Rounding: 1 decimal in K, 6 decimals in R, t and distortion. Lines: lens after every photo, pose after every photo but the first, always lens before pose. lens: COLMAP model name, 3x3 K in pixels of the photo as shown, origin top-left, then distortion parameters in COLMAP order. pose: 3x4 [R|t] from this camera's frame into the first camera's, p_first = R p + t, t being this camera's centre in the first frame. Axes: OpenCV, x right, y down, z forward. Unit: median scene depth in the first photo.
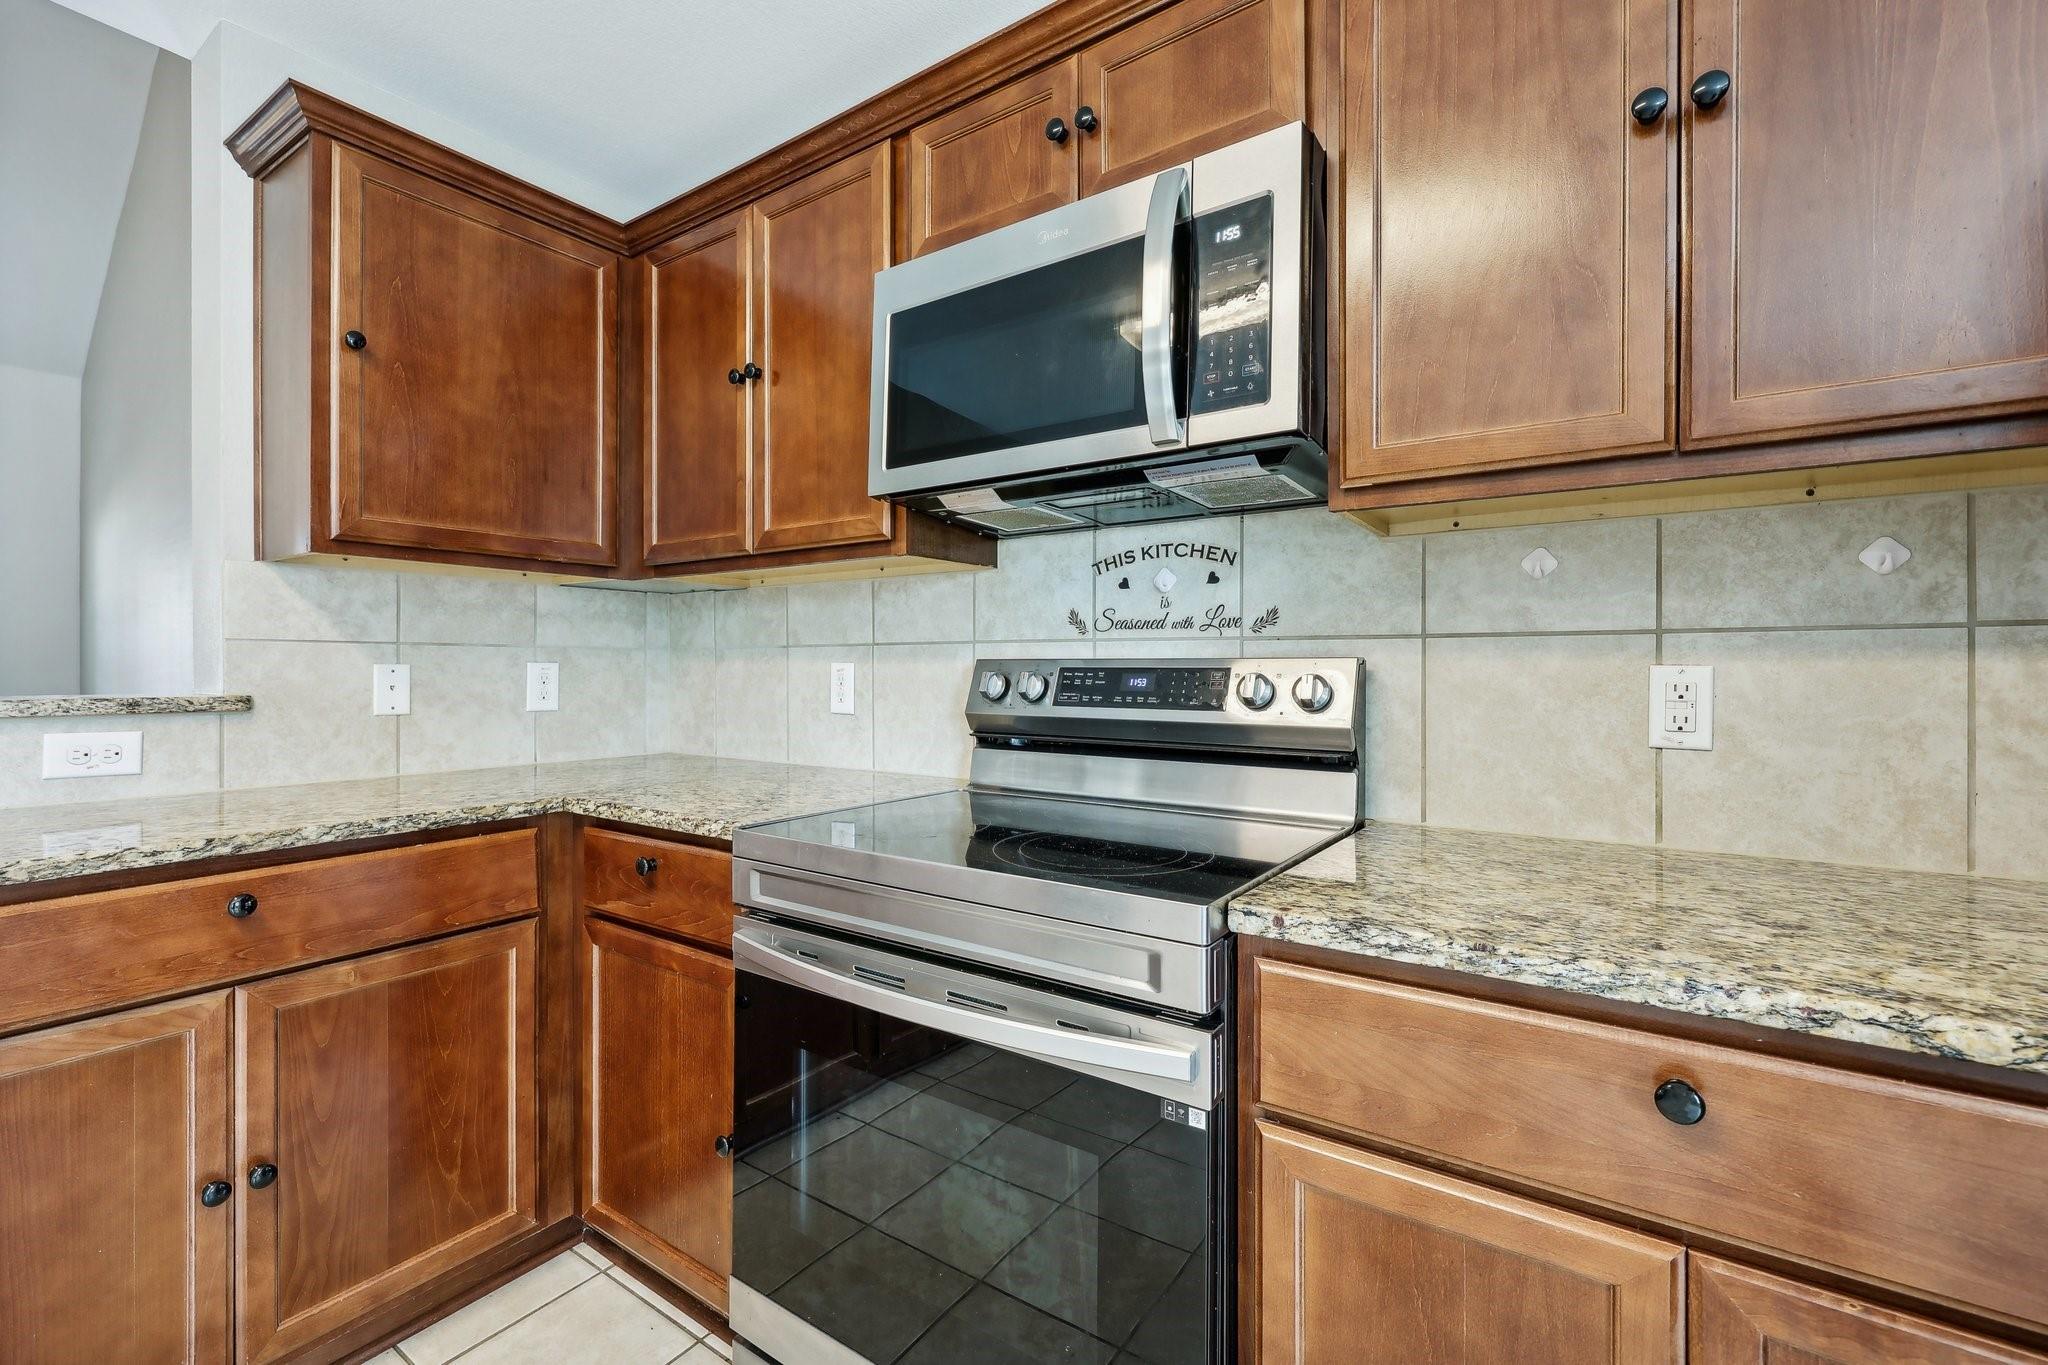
lens RADIAL K [[882.0, 0, 1033.9], [0, 882.0, 671.4], [0, 0, 1]] dist [0.004611, 0.000162]
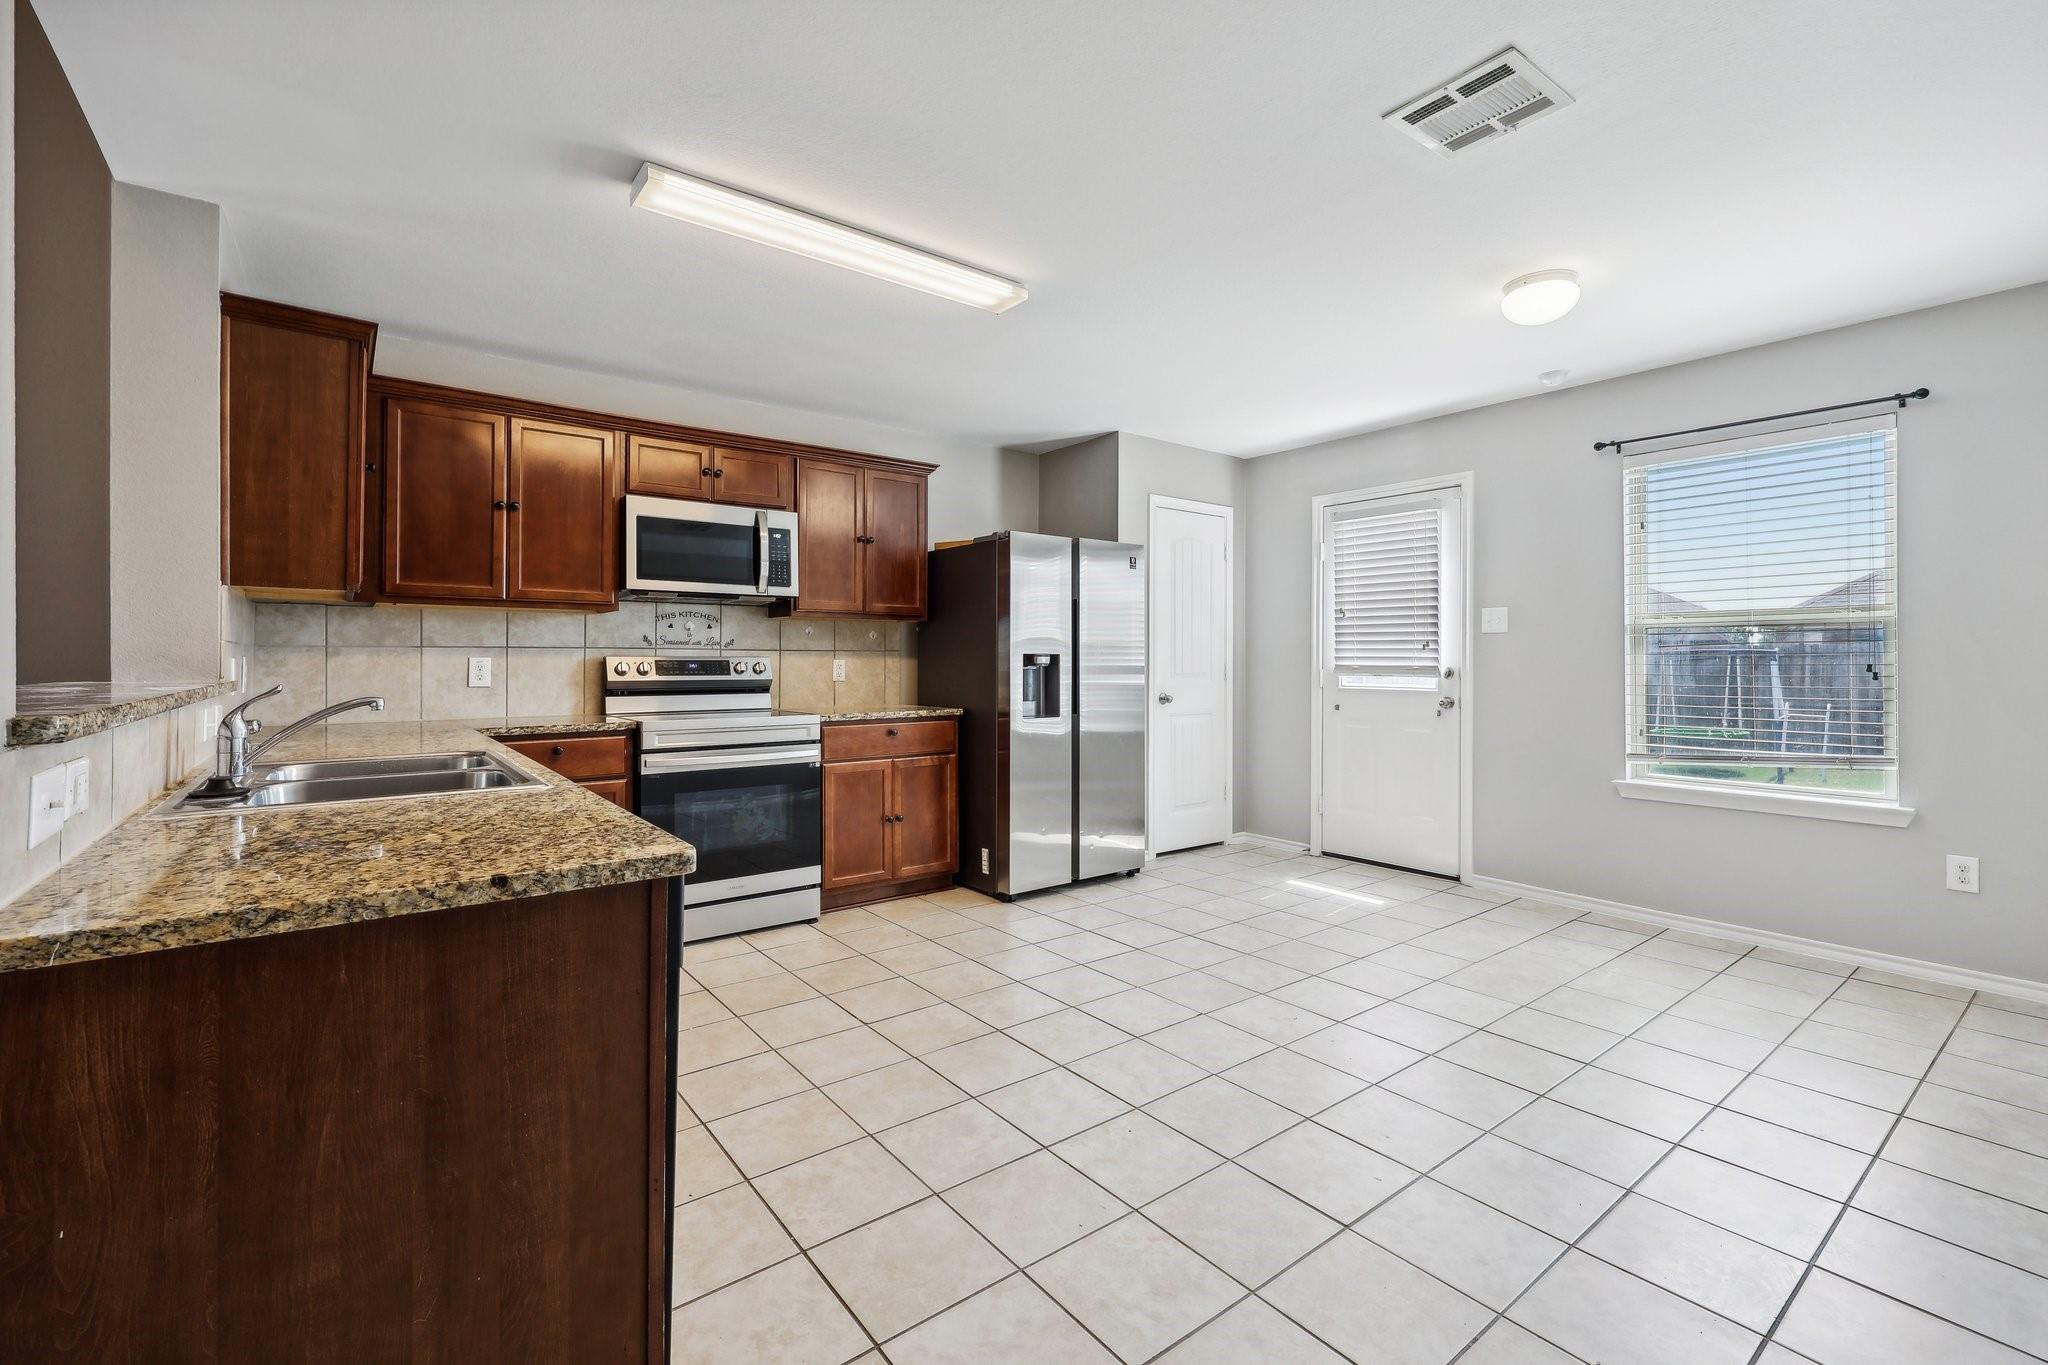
lens RADIAL K [[882.0, 0, 1023.9], [0, 882.0, 666.3], [0, 0, 1]] dist [0.004611, 0.000162]
pose [[0.312879, -0.005537, 0.949777, -2.281376], [0.004824, 0.999979, 0.004241, 0.008498], [-0.949781, 0.003255, 0.312899, -0.833872]]
